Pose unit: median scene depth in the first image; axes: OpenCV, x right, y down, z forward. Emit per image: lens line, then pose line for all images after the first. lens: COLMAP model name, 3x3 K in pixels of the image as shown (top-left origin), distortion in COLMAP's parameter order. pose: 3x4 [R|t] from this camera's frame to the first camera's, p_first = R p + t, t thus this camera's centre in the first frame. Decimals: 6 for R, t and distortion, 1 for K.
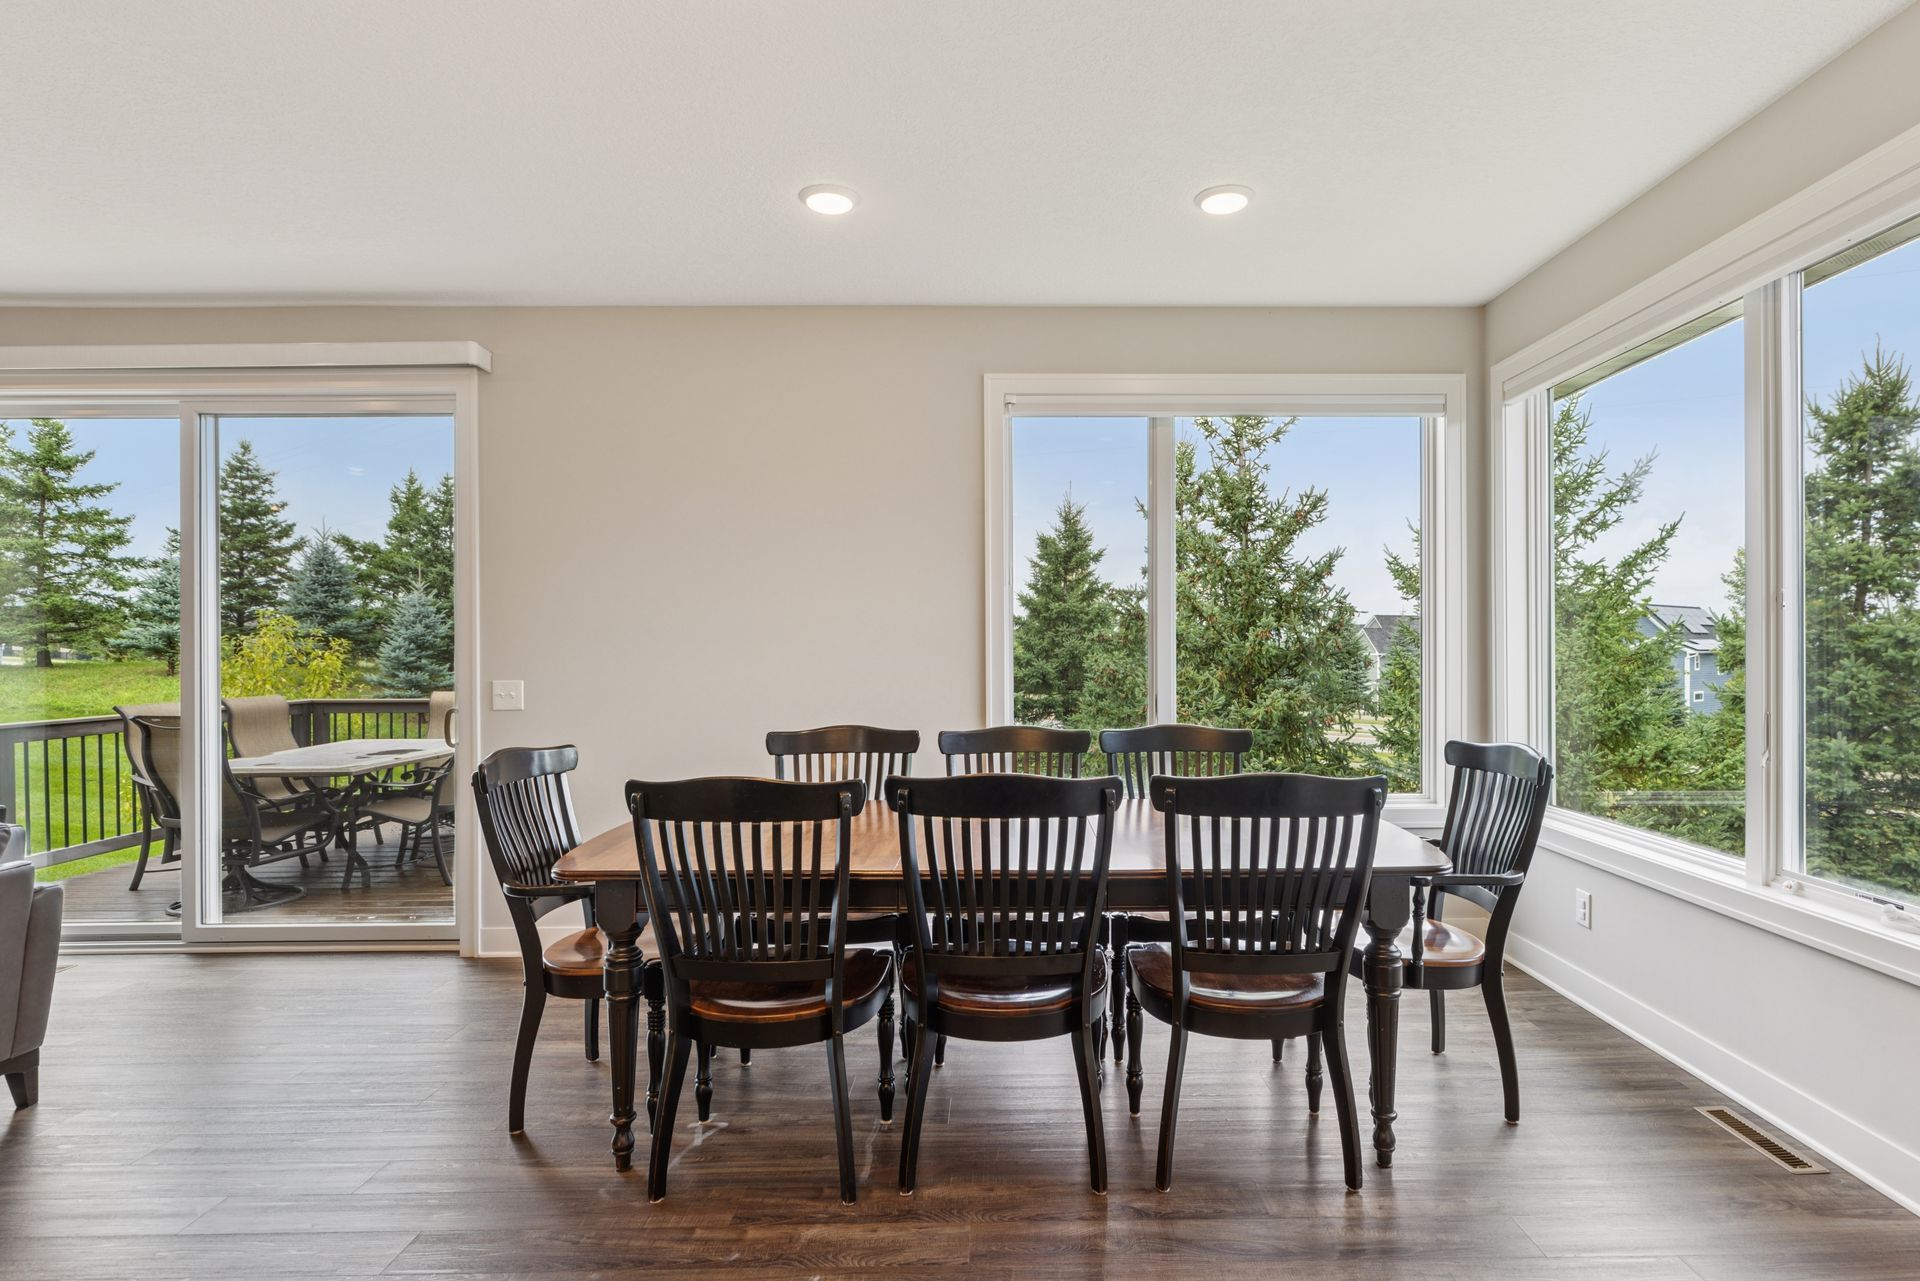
lens RADIAL K [[975.4, 0, 990.1], [0, 975.4, 648.3], [0, 0, 1]] dist [-0.000799, -0.000223]
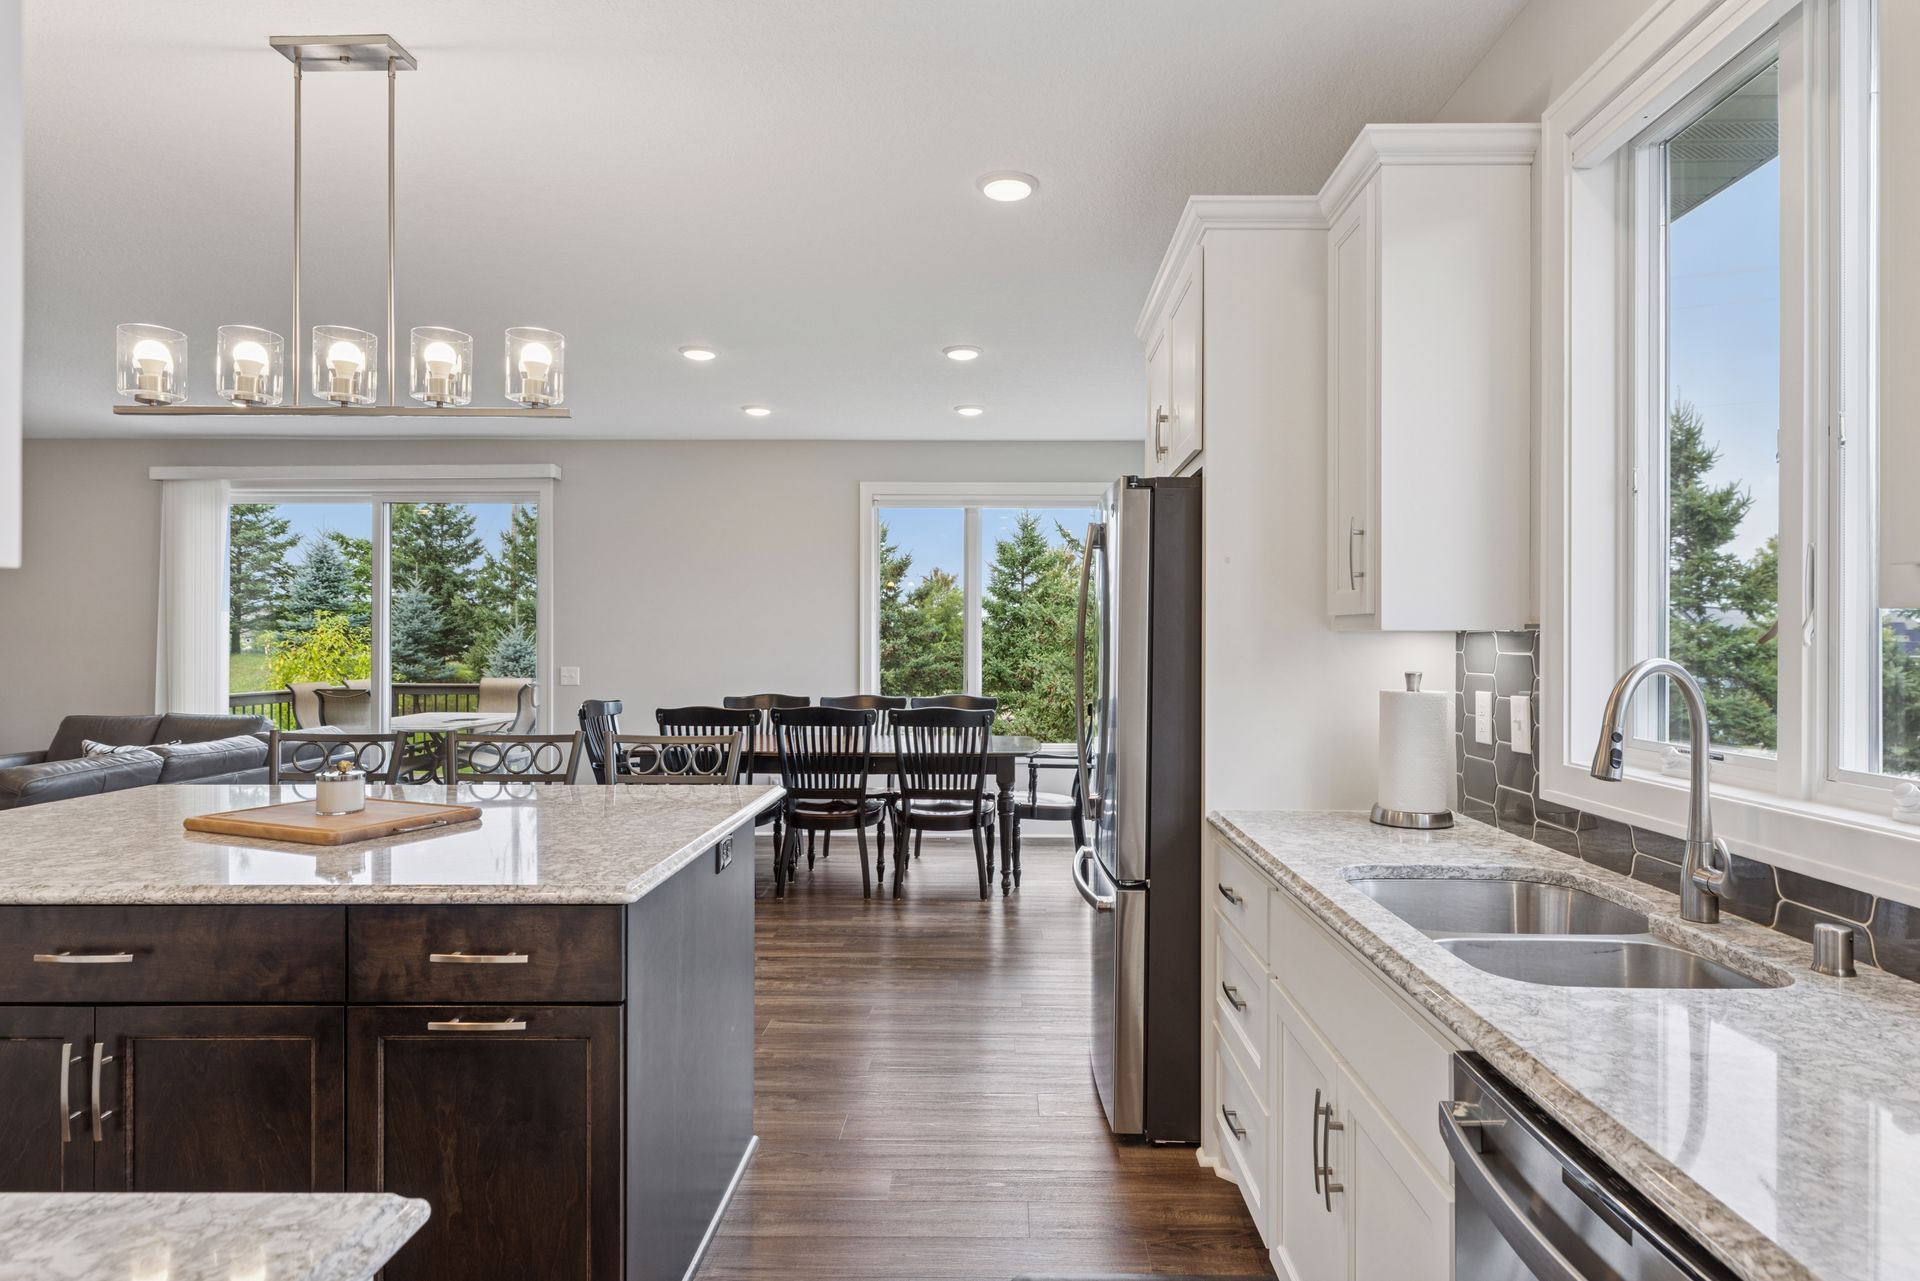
lens RADIAL K [[1101.7, 0, 980.7], [0, 1101.7, 648.7], [0, 0, 1]] dist [0.001747, 0.003337]
pose [[0.999752, 0.008727, -0.020466, 0.058184], [-0.008669, 0.999958, 0.002937, -0.002339], [0.020491, -0.002759, 0.999786, -0.207411]]
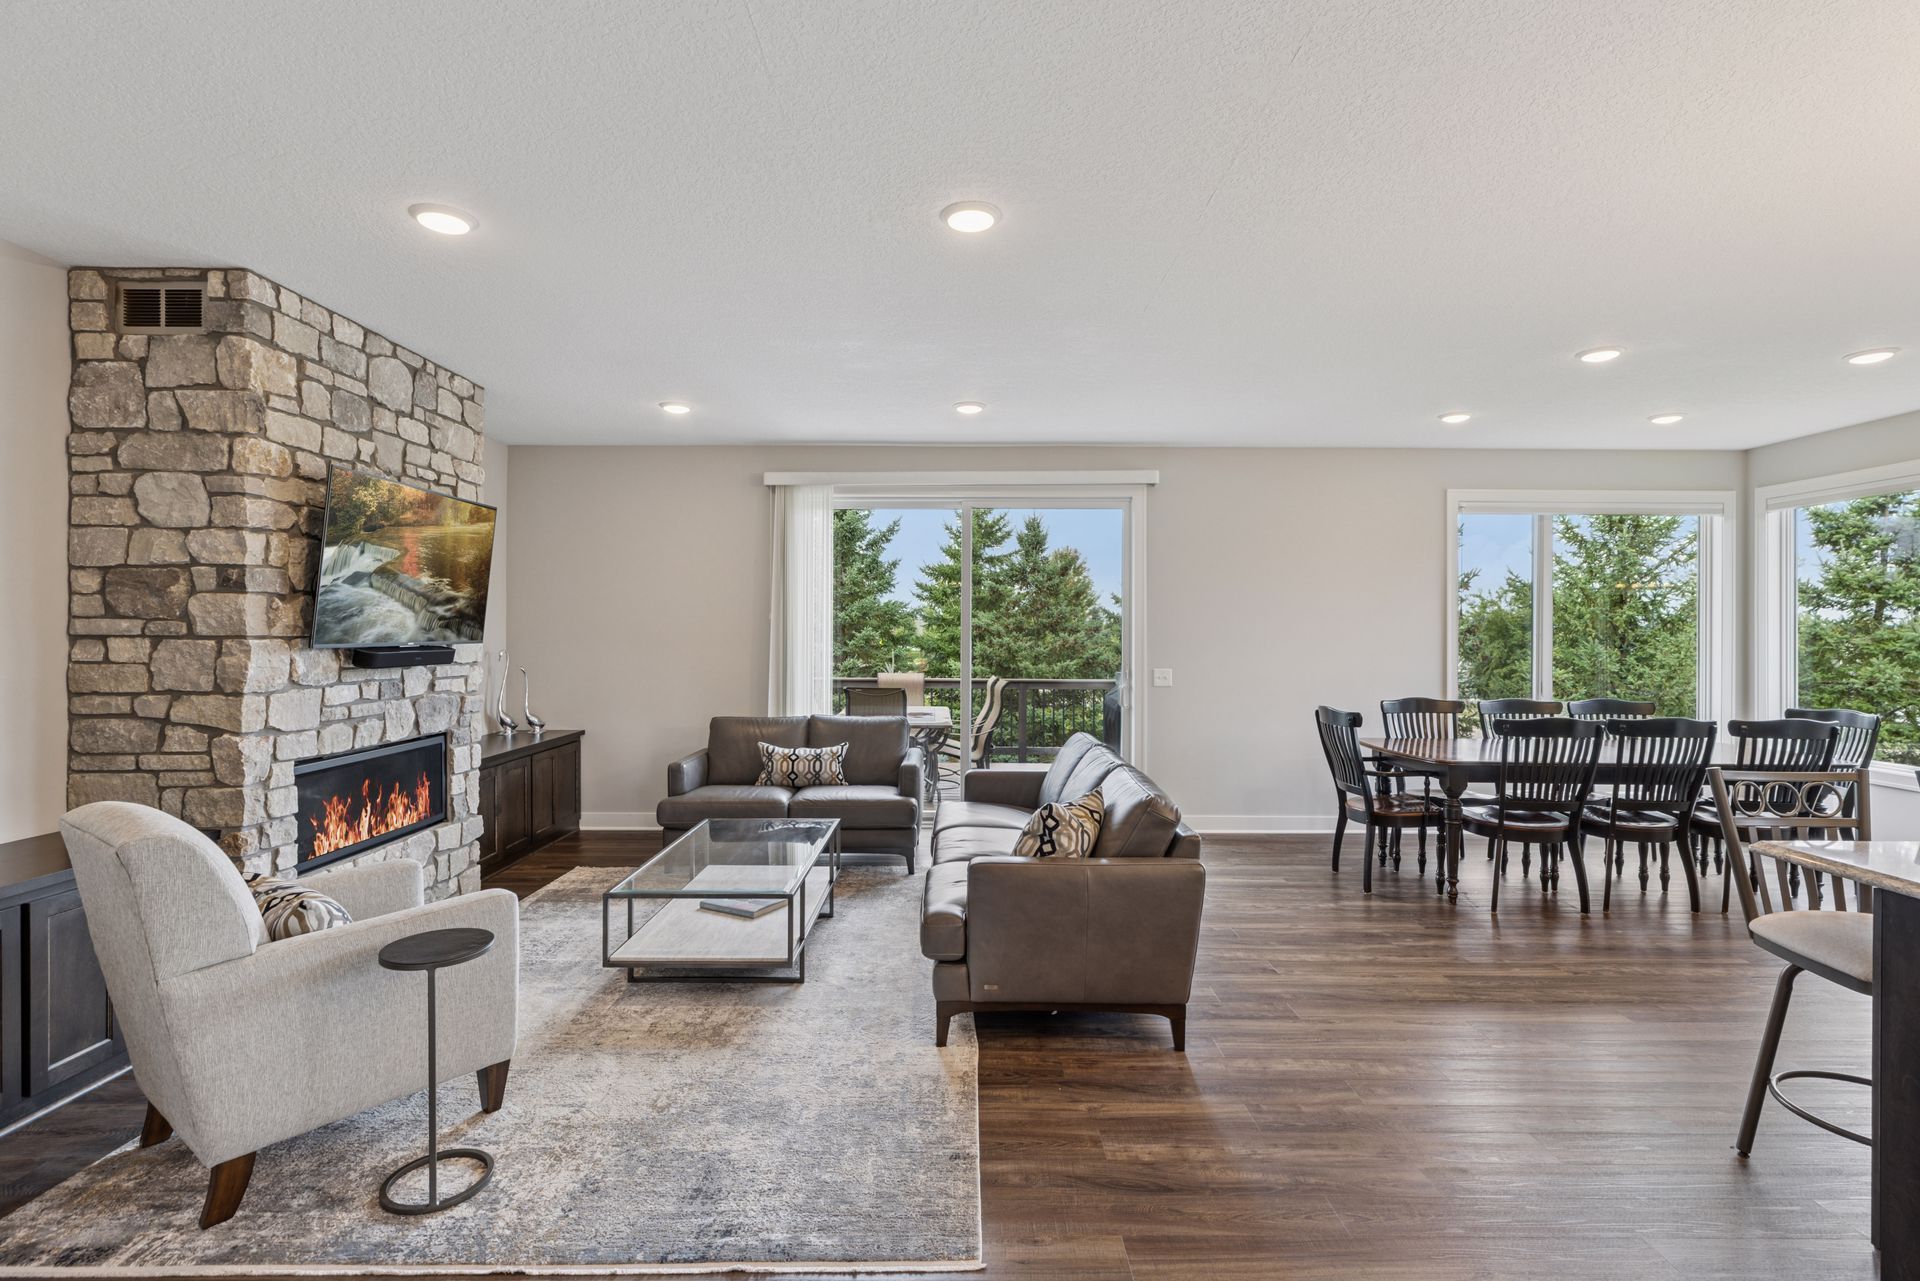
lens RADIAL K [[901.9, 0, 965.5], [0, 901.9, 638.0], [0, 0, 1]] dist [-0.008091, 0.000813]
pose [[0.999830, 0.009191, -0.015982, -0.196553], [-0.009115, 0.999947, 0.004835, -0.006486], [0.016025, -0.004688, 0.999861, -0.135482]]
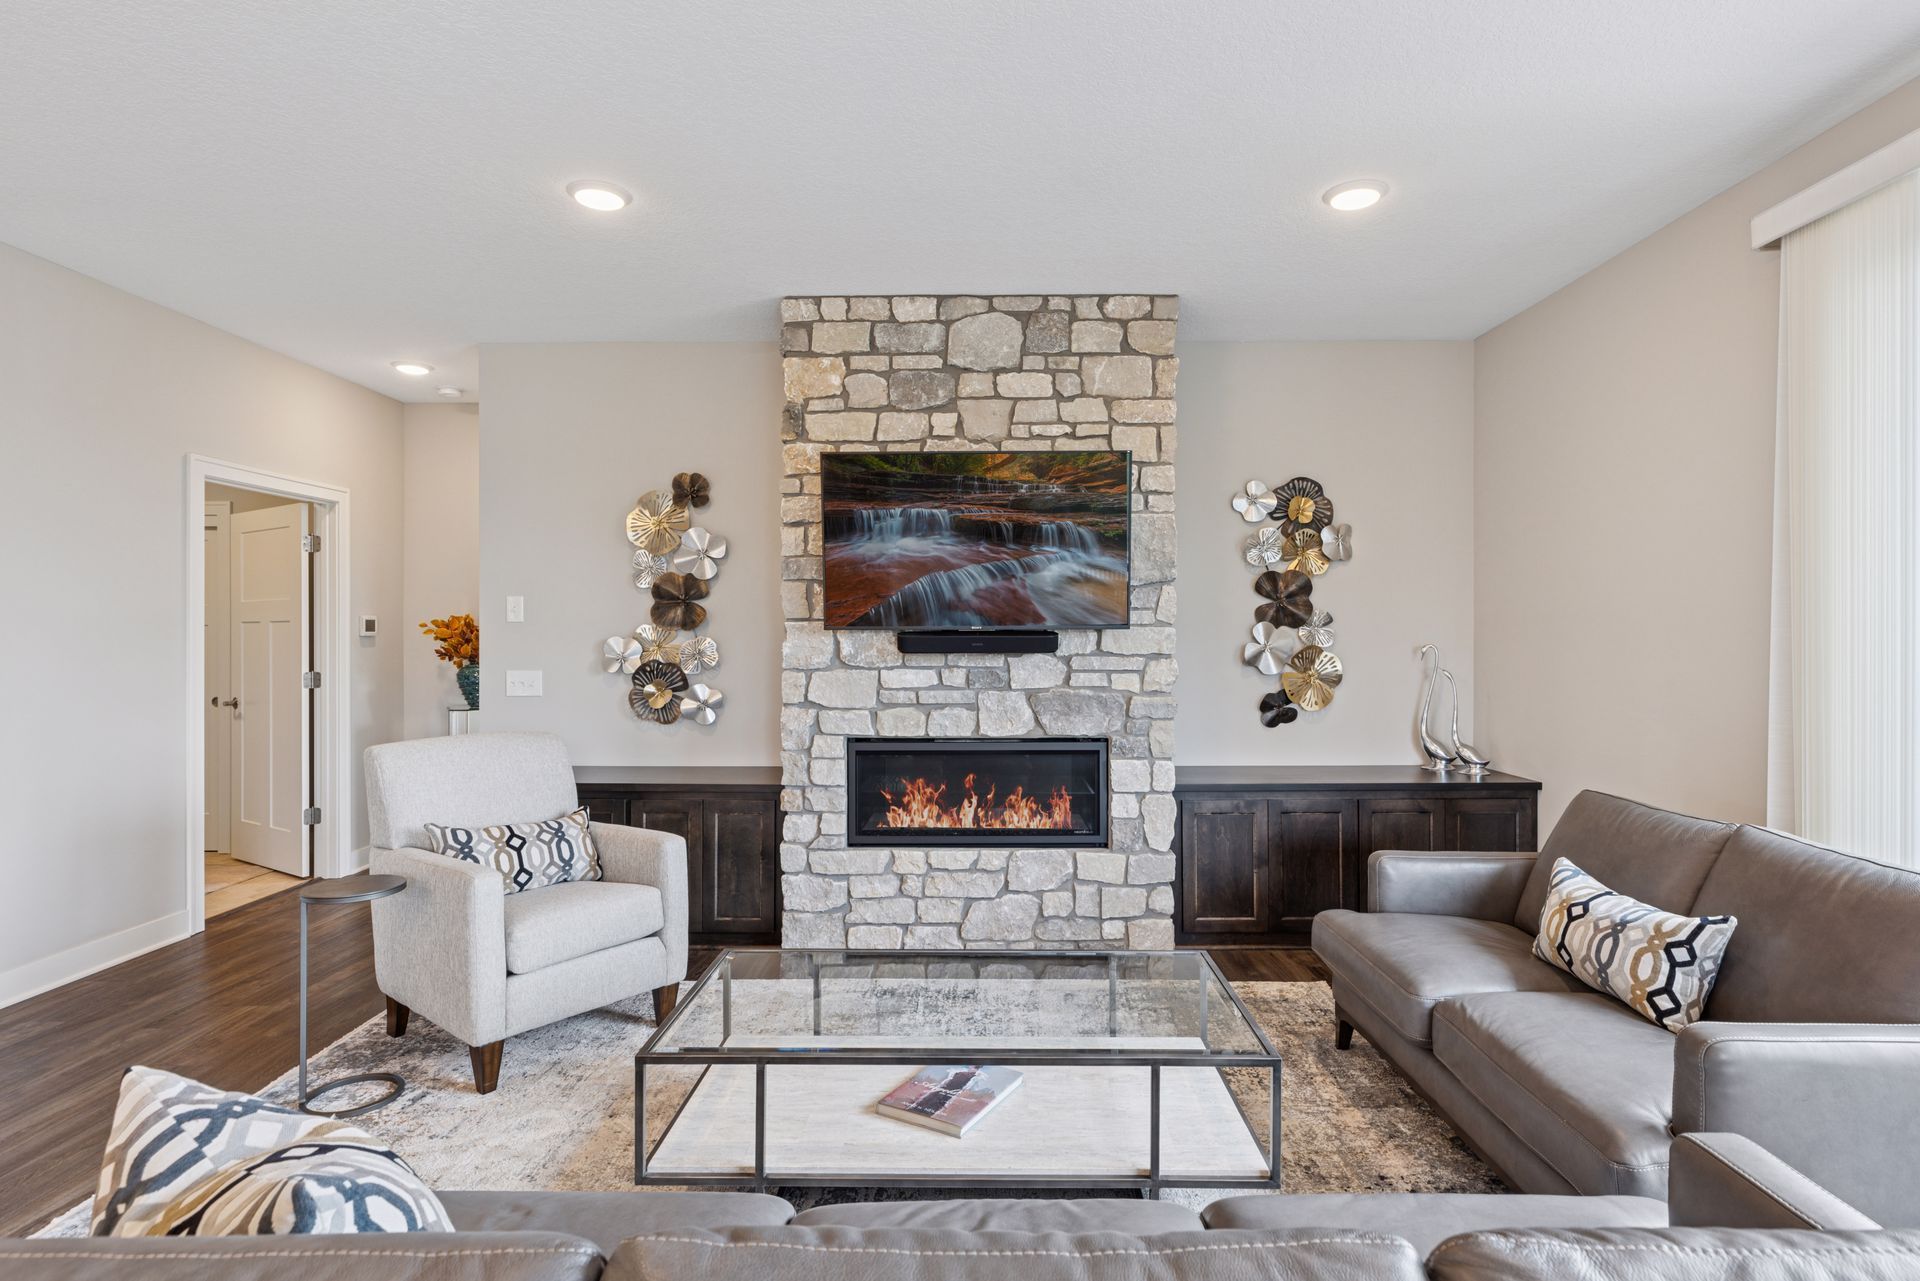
lens RADIAL K [[972.2, 0, 974.2], [0, 972.2, 634.9], [0, 0, 1]] dist [-0.017116, -0.000461]
pose [[-0.029741, 0.007420, -0.999530, -0.118603], [-0.001548, 0.999971, 0.007469, -0.002478], [0.999556, 0.001770, -0.029729, 0.104814]]
